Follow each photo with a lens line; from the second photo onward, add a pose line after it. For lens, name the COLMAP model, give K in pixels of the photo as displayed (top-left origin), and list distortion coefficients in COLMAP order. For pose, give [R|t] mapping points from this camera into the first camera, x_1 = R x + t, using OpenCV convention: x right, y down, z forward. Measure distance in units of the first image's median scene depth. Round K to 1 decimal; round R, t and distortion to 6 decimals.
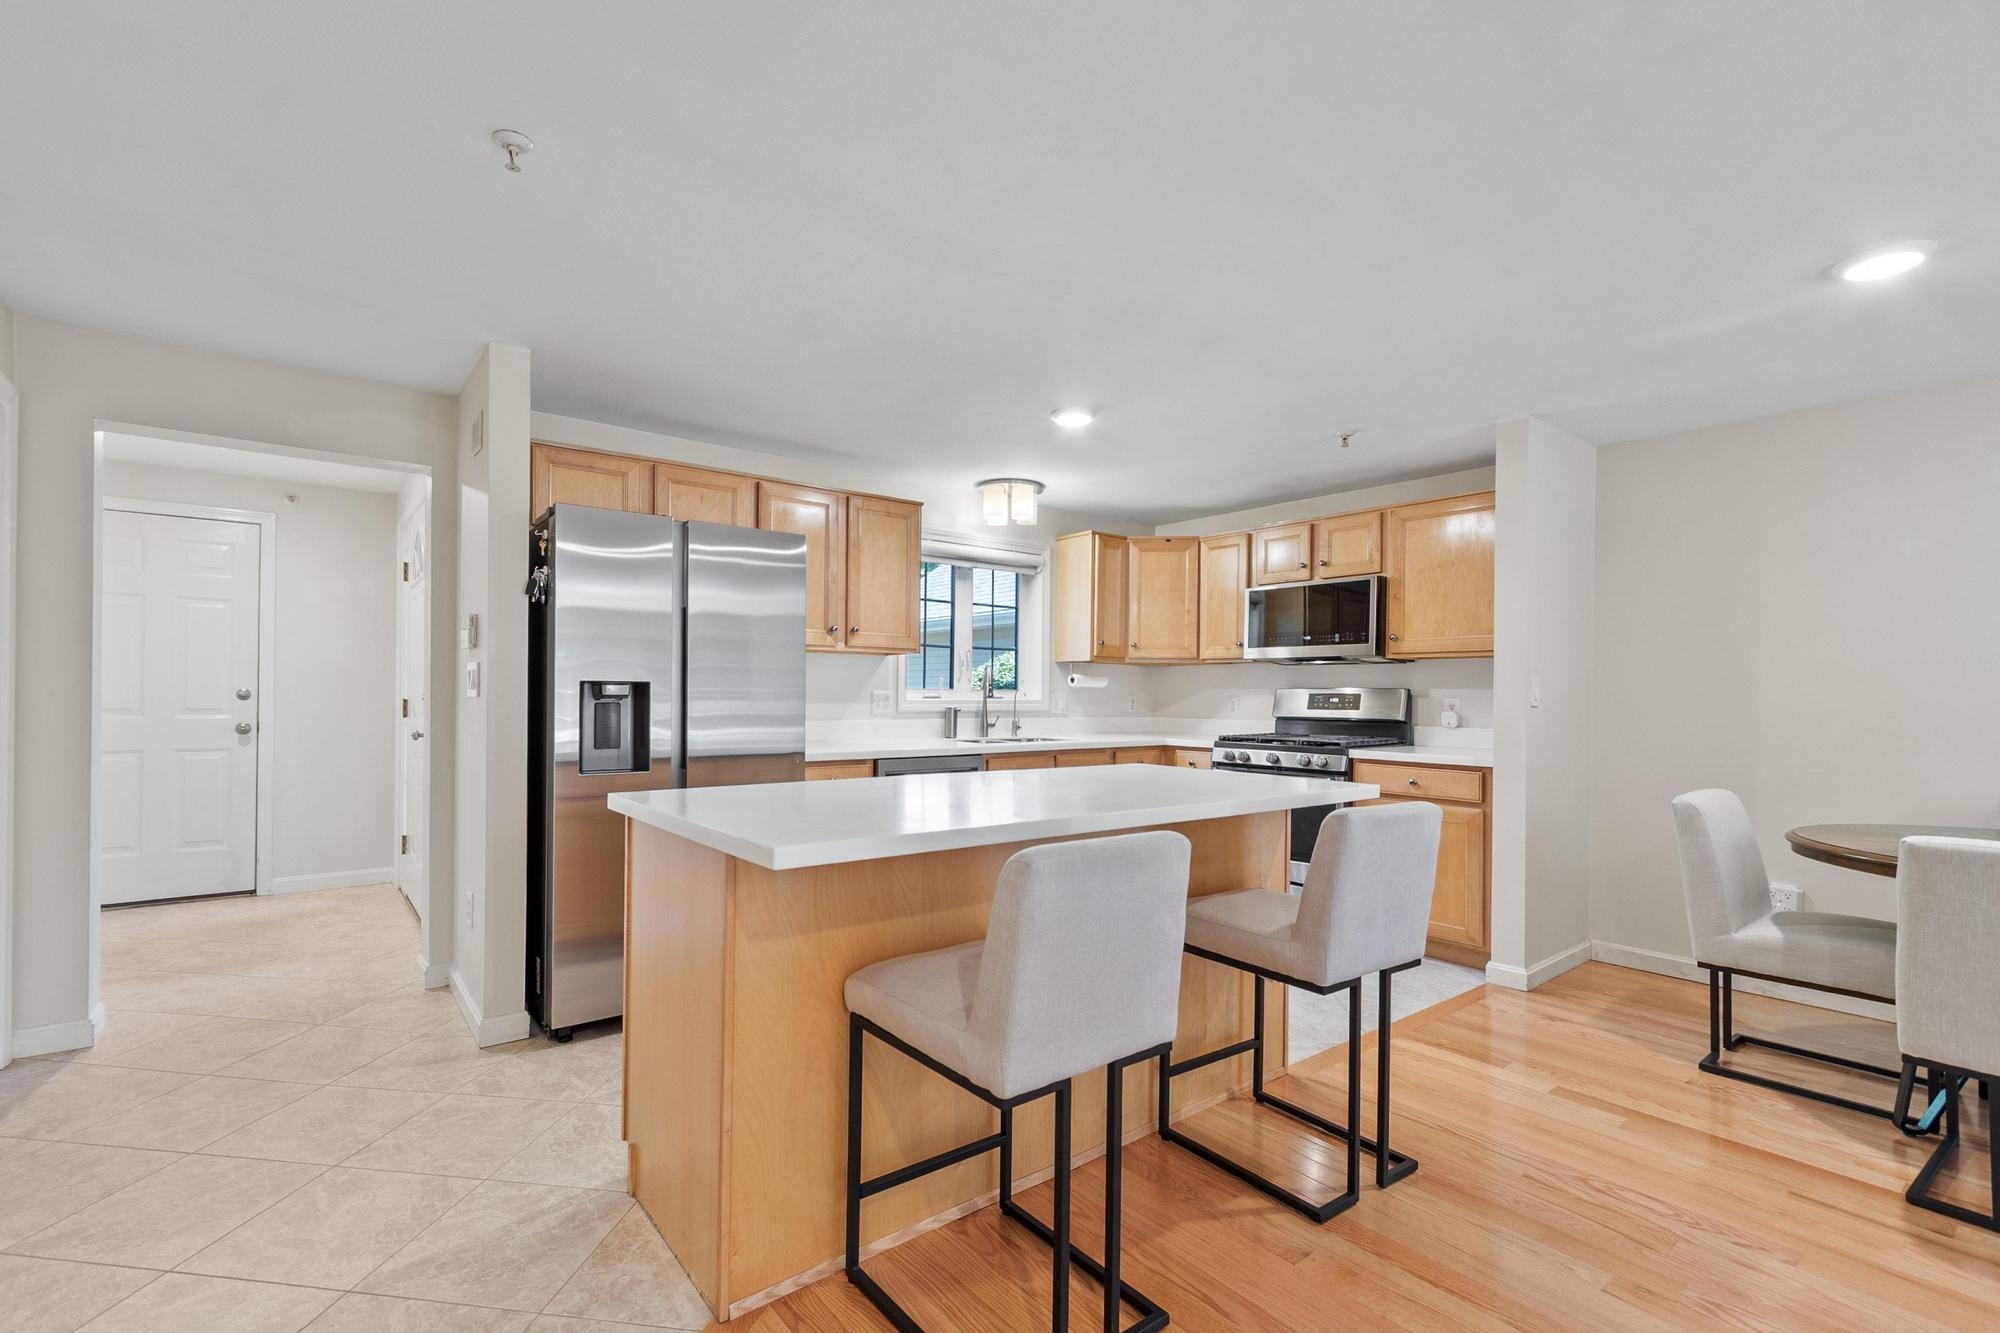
lens RADIAL K [[878.8, 0, 968.9], [0, 878.8, 692.9], [0, 0, 1]] dist [-0.002900, 0.002410]
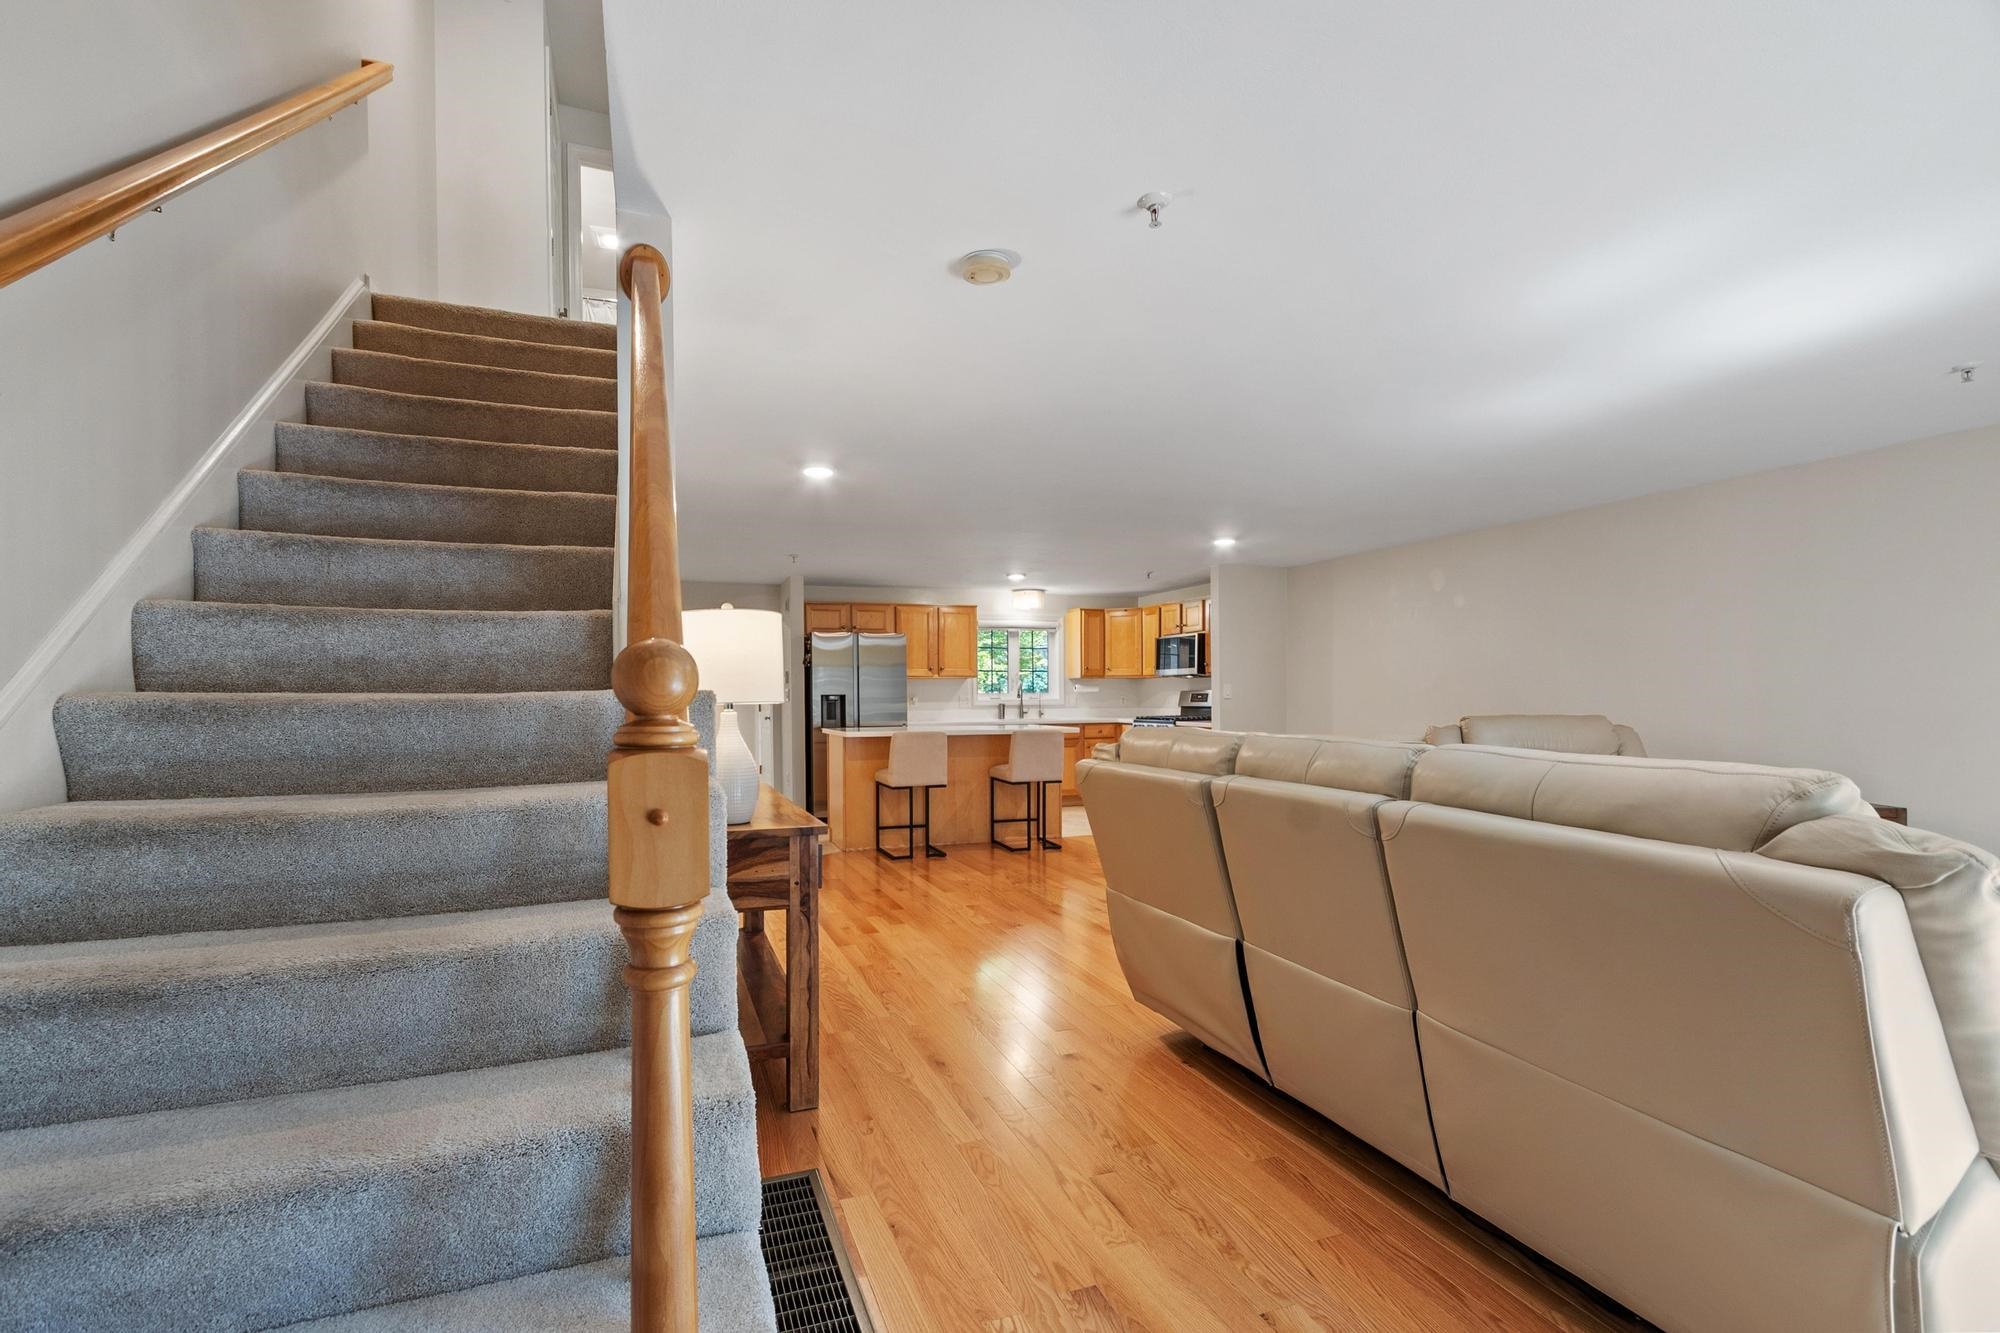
lens RADIAL K [[878.8, 0, 986.0], [0, 878.8, 686.6], [0, 0, 1]] dist [-0.002900, 0.002410]
pose [[0.959296, -0.018909, -0.281768, 0.563533], [0.016262, 0.999799, -0.011732, 0.001113], [0.281934, 0.006673, 0.959411, -1.017661]]
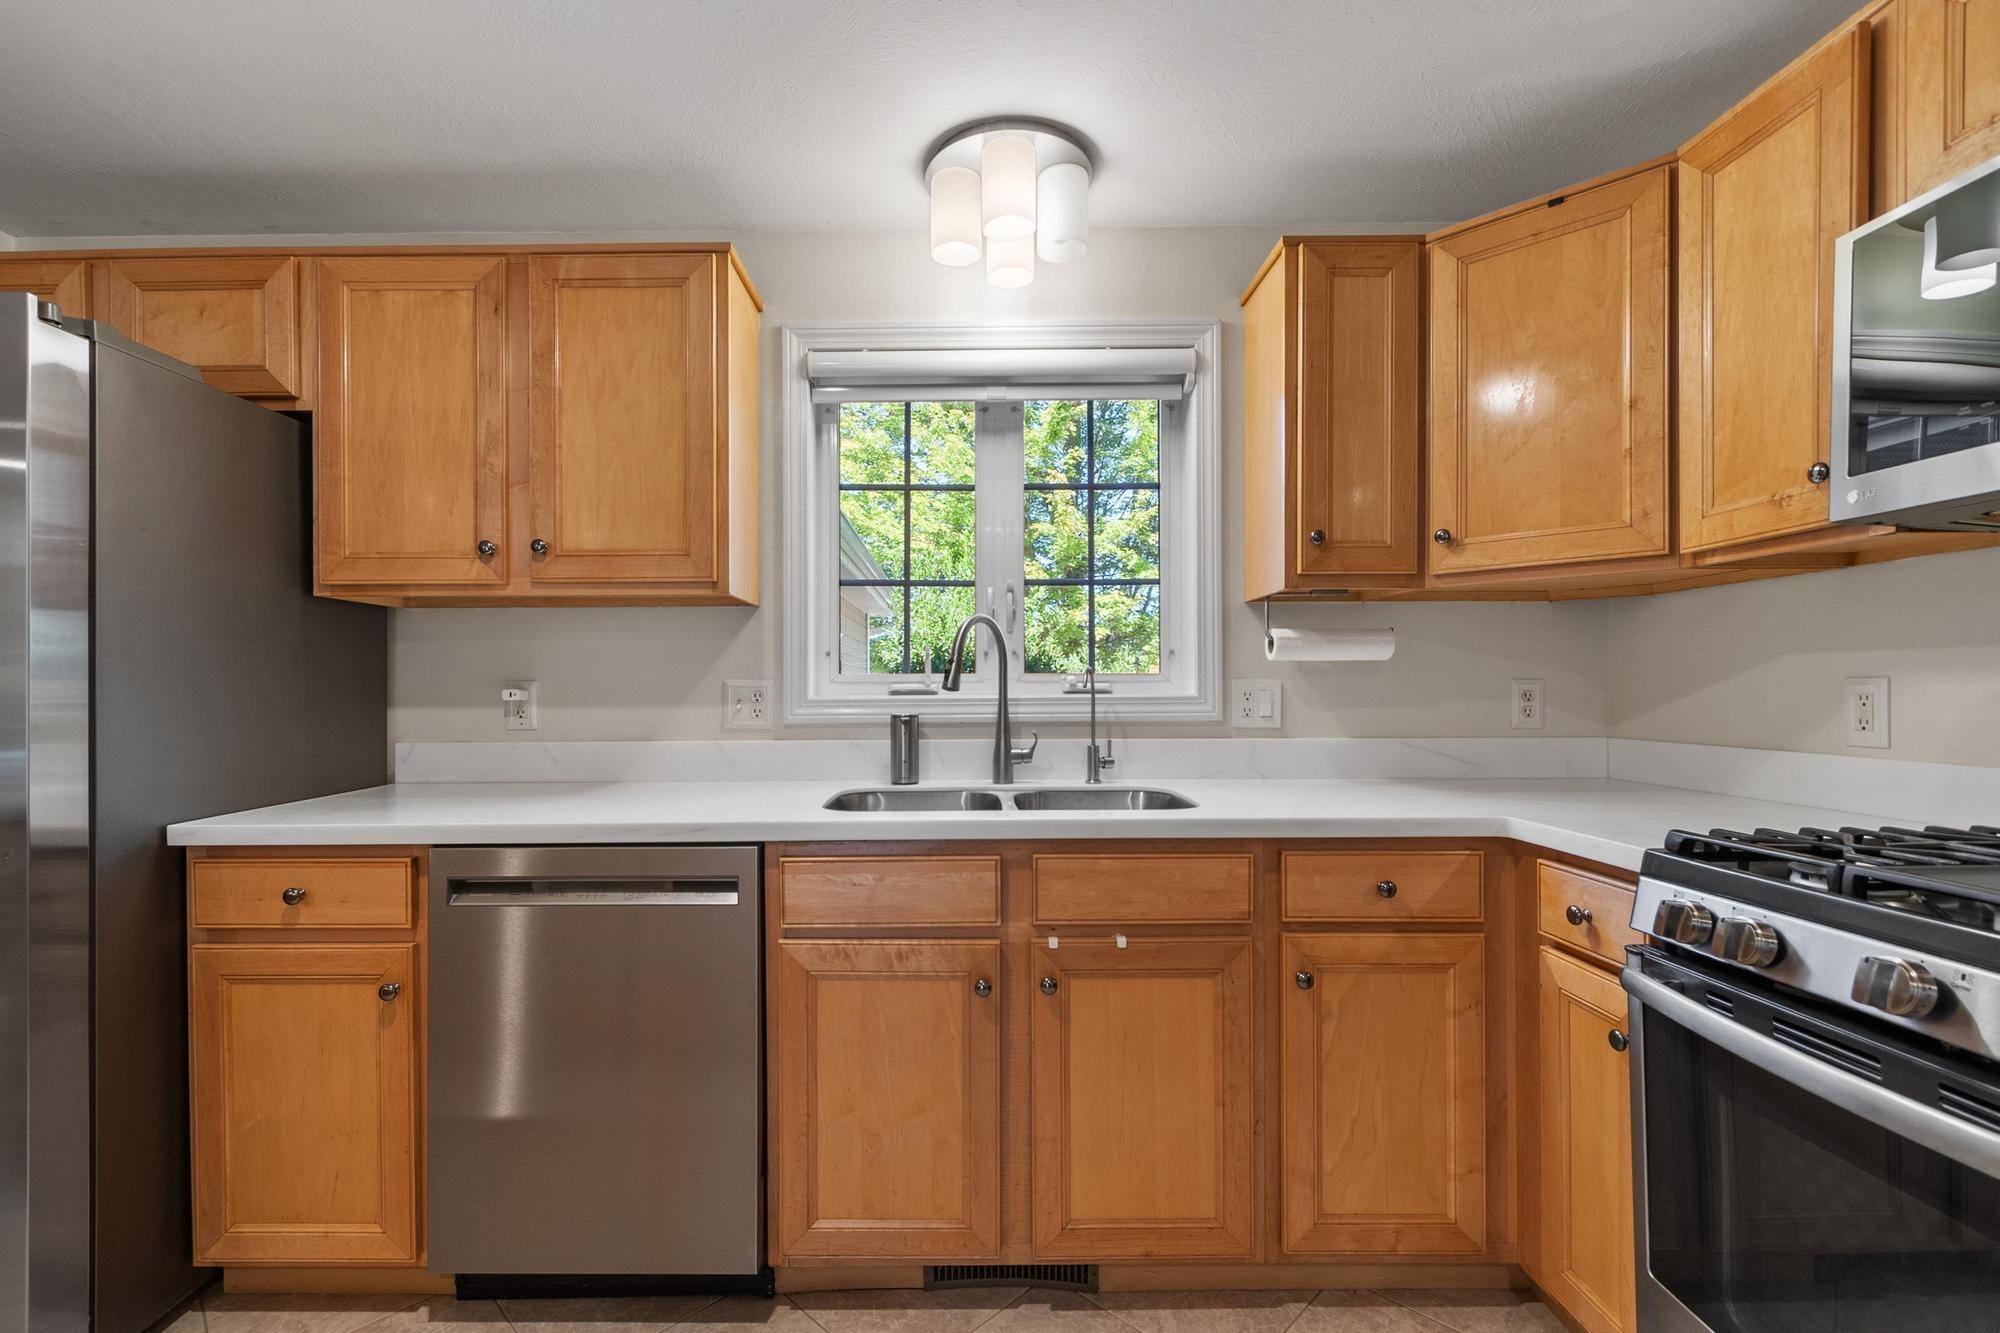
lens RADIAL K [[878.8, 0, 974.1], [0, 878.8, 690.9], [0, 0, 1]] dist [-0.002900, 0.002410]
pose [[0.789451, -0.013484, -0.613665, 0.311968], [0.013658, 0.999897, -0.004400, 0.007765], [0.613661, -0.004908, 0.789554, 0.745795]]
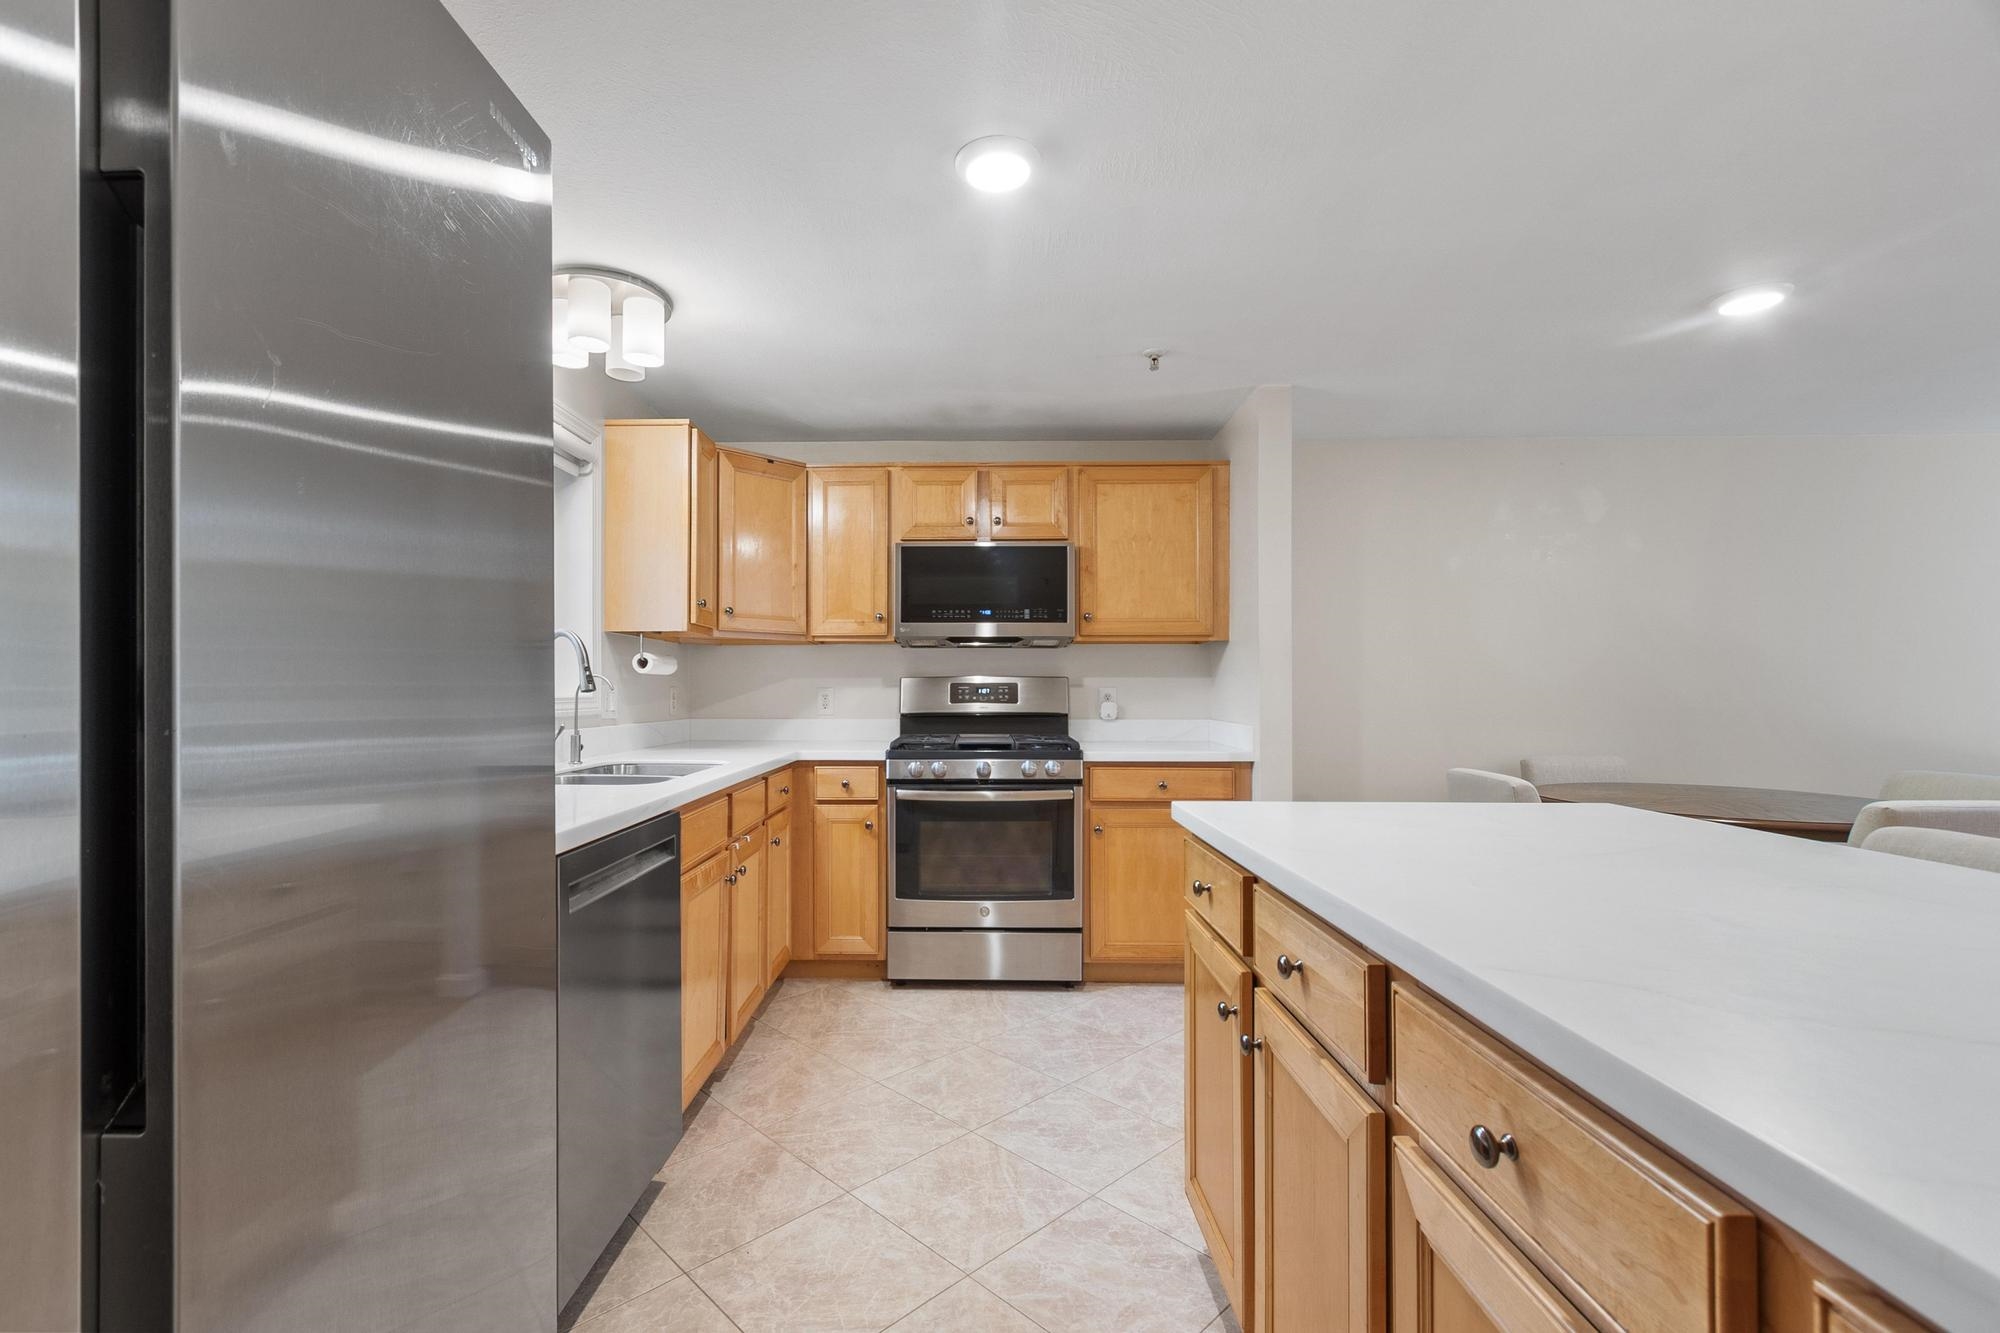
lens RADIAL K [[878.8, 0, 966.1], [0, 878.8, 687.5], [0, 0, 1]] dist [-0.002900, 0.002410]
pose [[0.633035, -0.007213, 0.774090, -0.255312], [0.005383, 0.999973, 0.004915, 0.000959], [-0.774105, 0.001055, 0.633057, 0.549399]]
